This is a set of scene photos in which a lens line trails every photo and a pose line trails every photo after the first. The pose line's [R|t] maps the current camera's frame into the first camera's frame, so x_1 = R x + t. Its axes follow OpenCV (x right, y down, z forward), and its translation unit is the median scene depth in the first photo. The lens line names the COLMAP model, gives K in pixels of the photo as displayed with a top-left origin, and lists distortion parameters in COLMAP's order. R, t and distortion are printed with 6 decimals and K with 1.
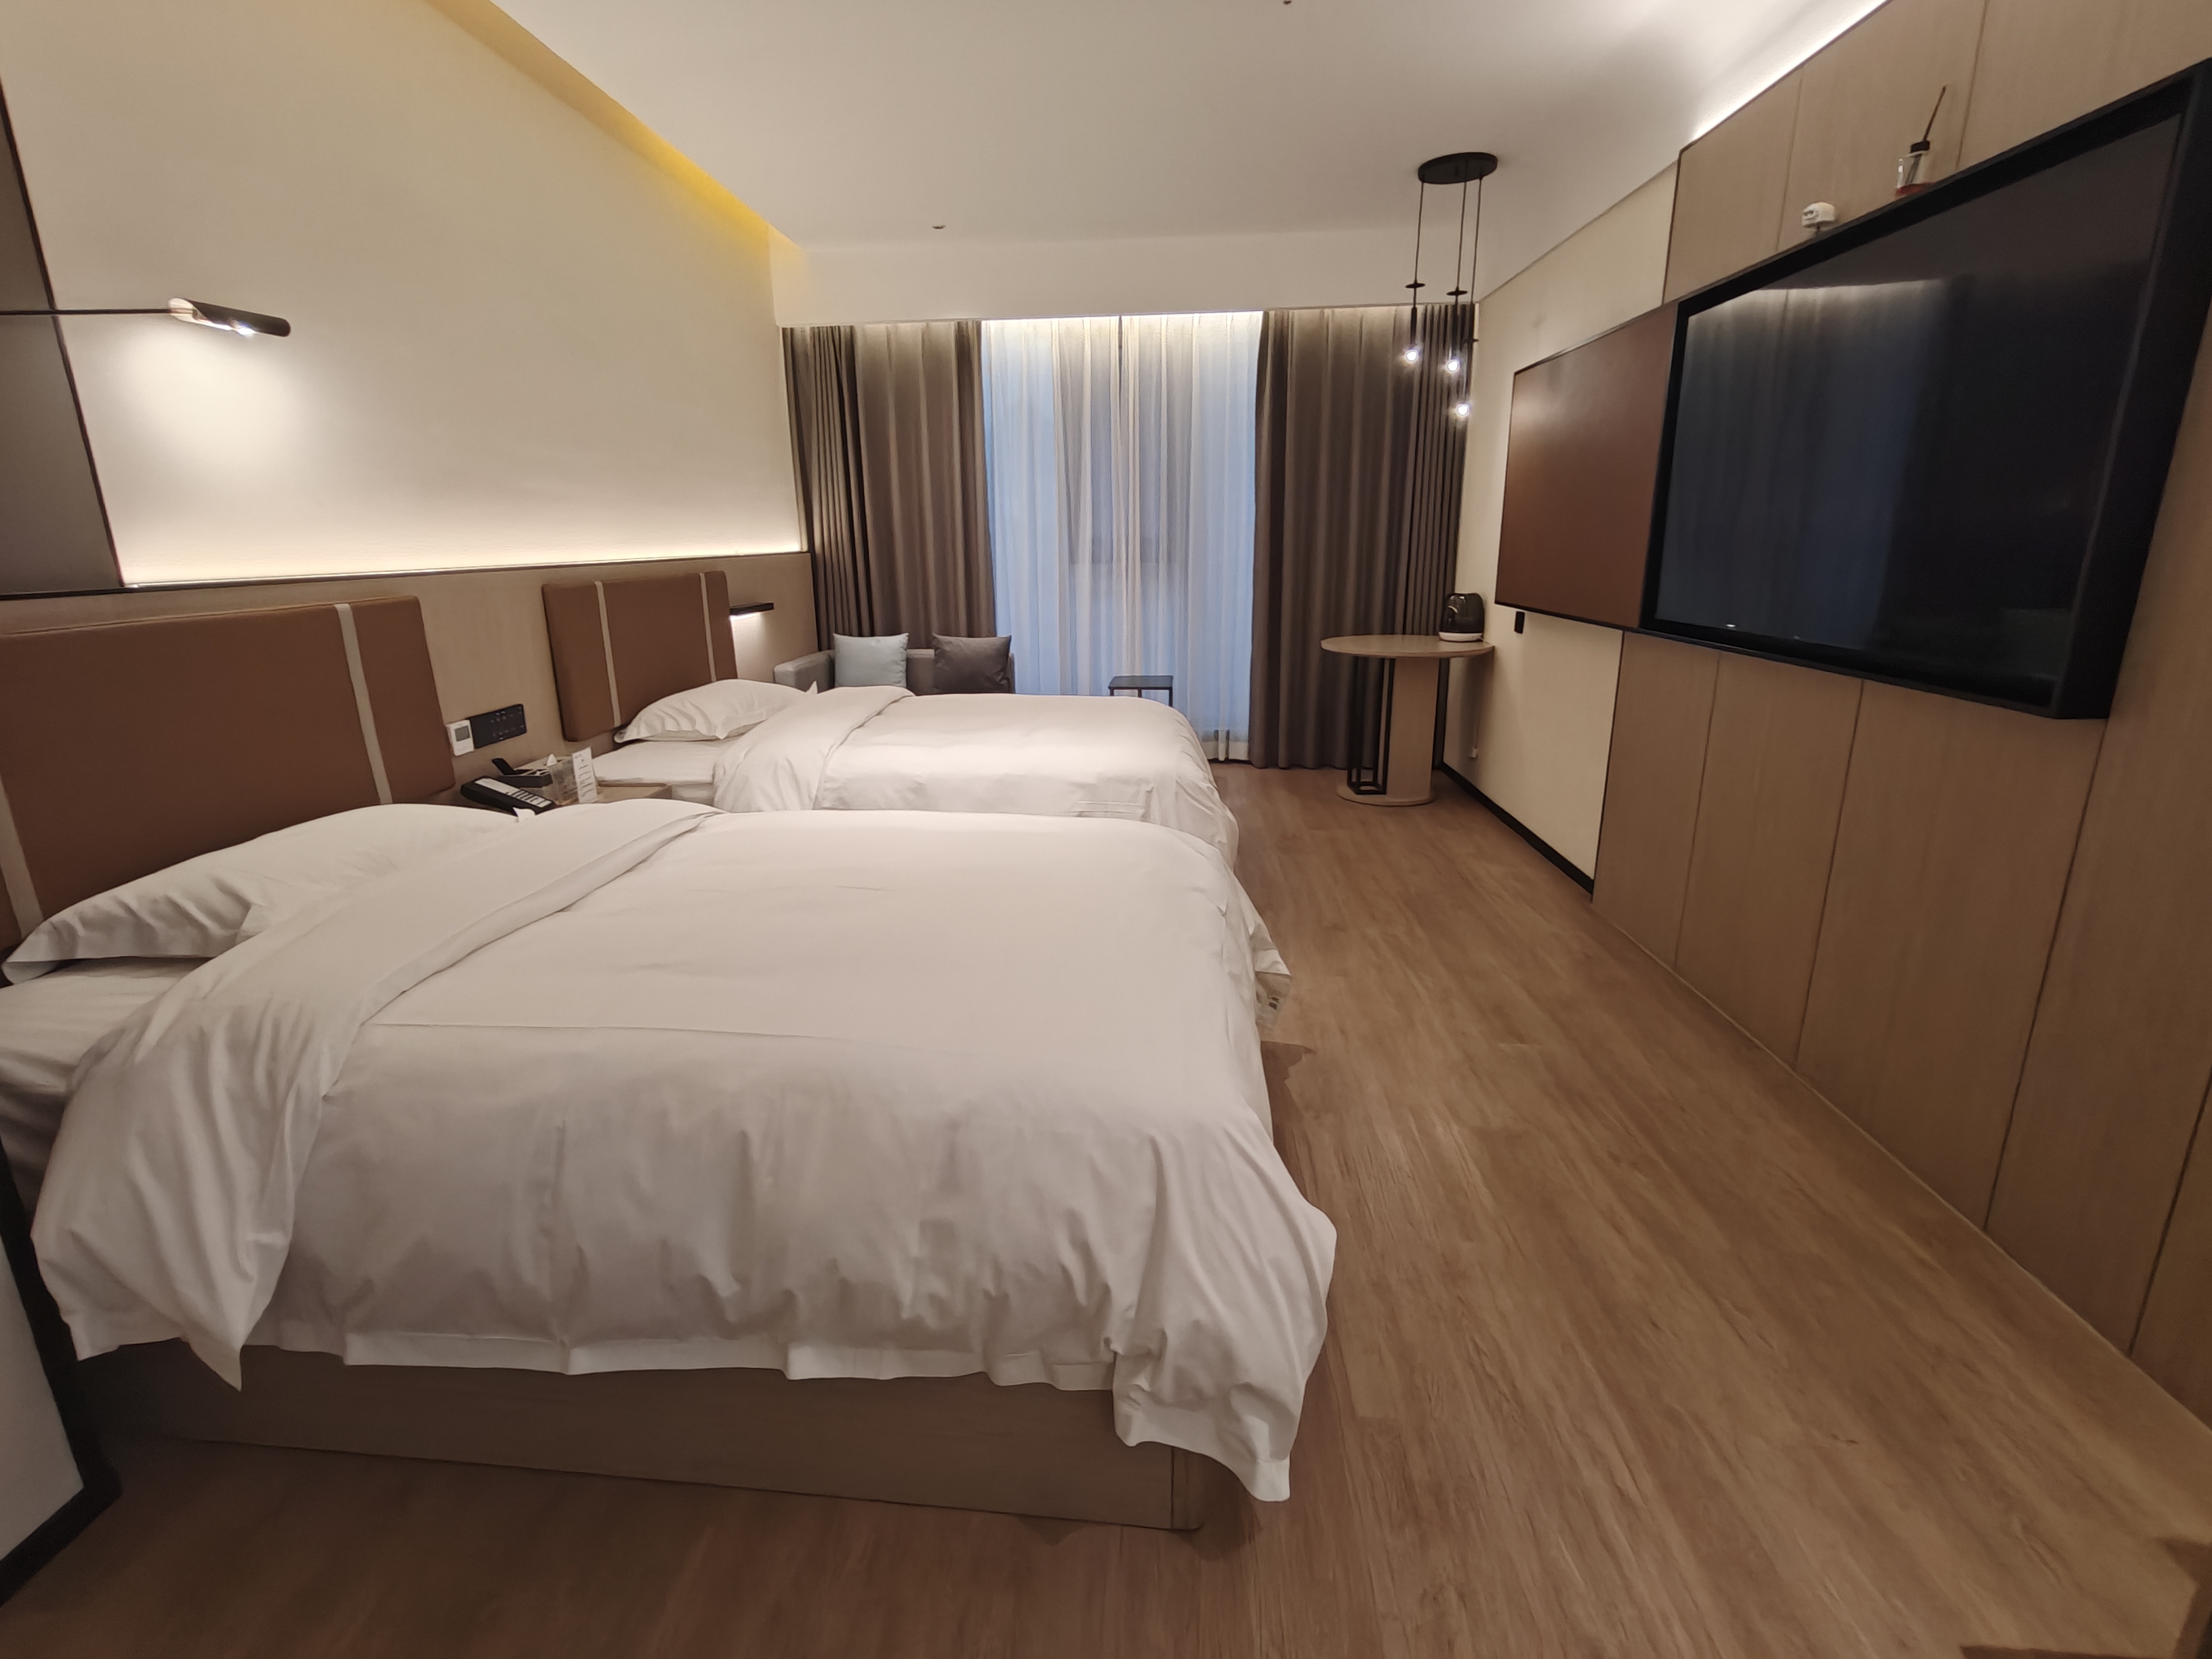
lens RADIAL K [[1051.4, 0, 1078.5], [0, 1051.4, 812.7], [0, 0, 1]] dist [-0.000175, 0.002946]
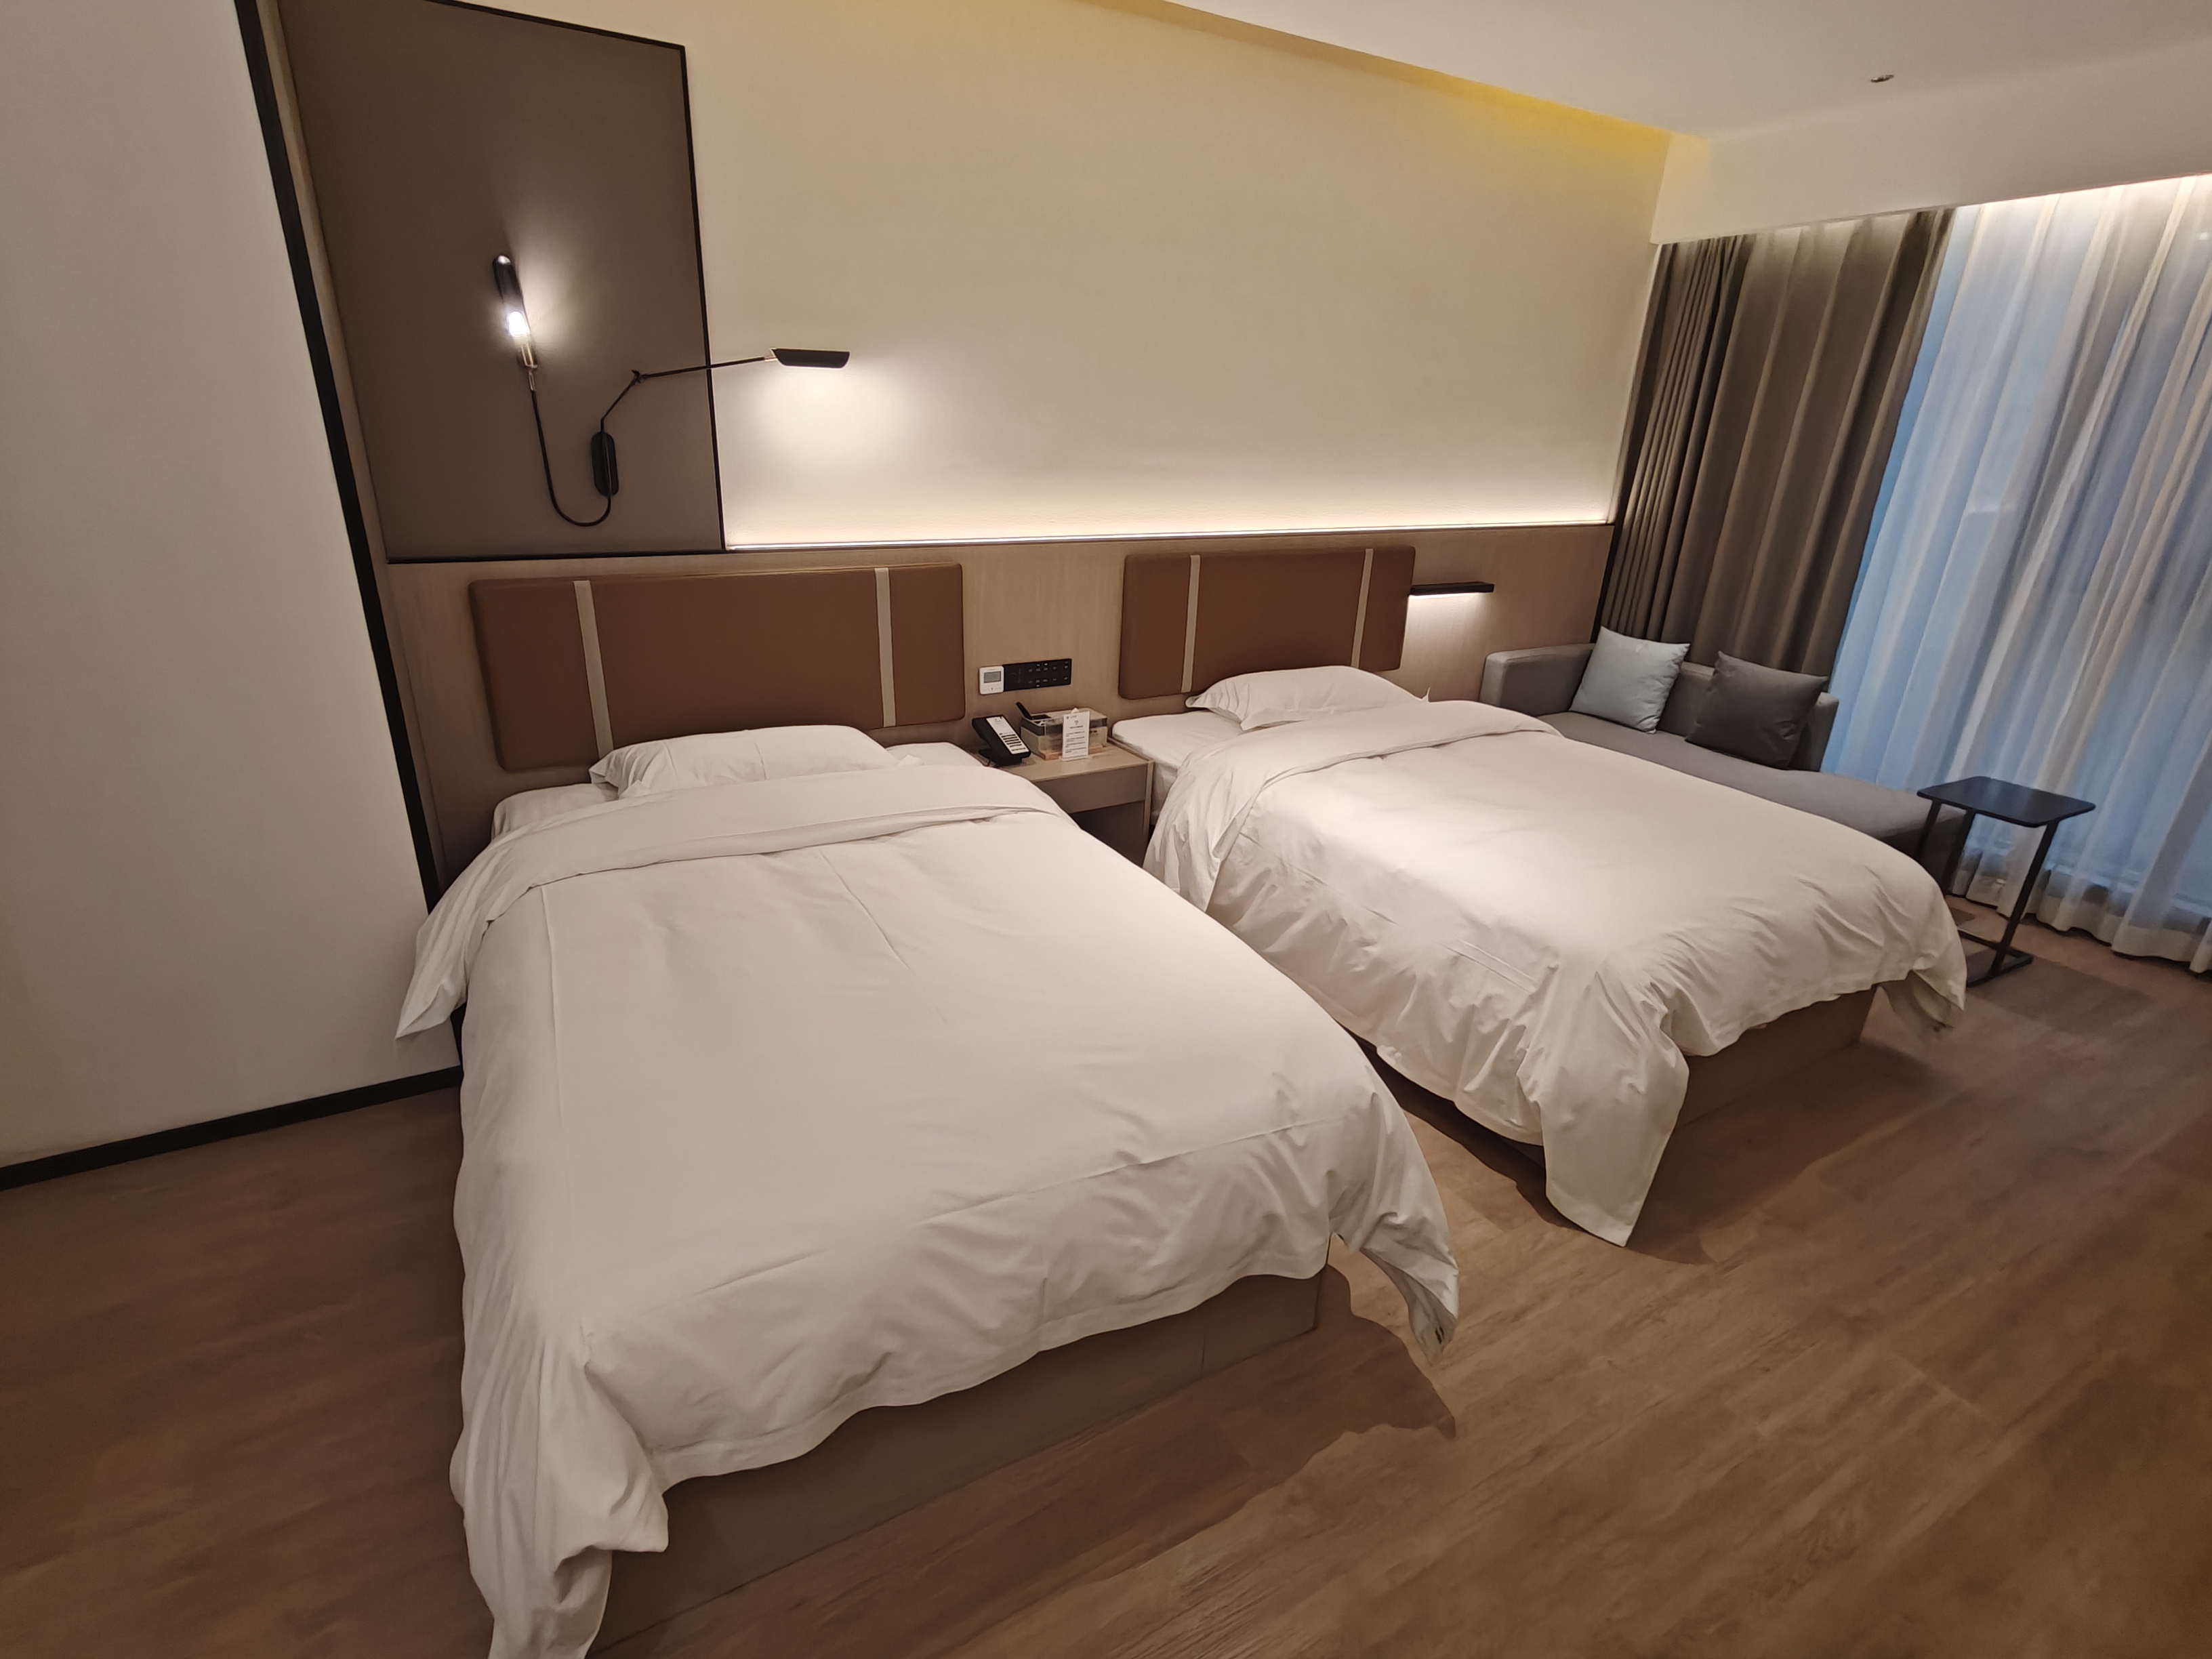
lens RADIAL K [[1051.4, 0, 1081.1], [0, 1051.4, 815.7], [0, 0, 1]] dist [-0.000175, 0.002946]
pose [[0.555625, 0.327568, -0.764186, 0.526465], [-0.252616, 0.942179, 0.220193, -0.255630], [0.792128, 0.070701, 0.606246, 0.423974]]
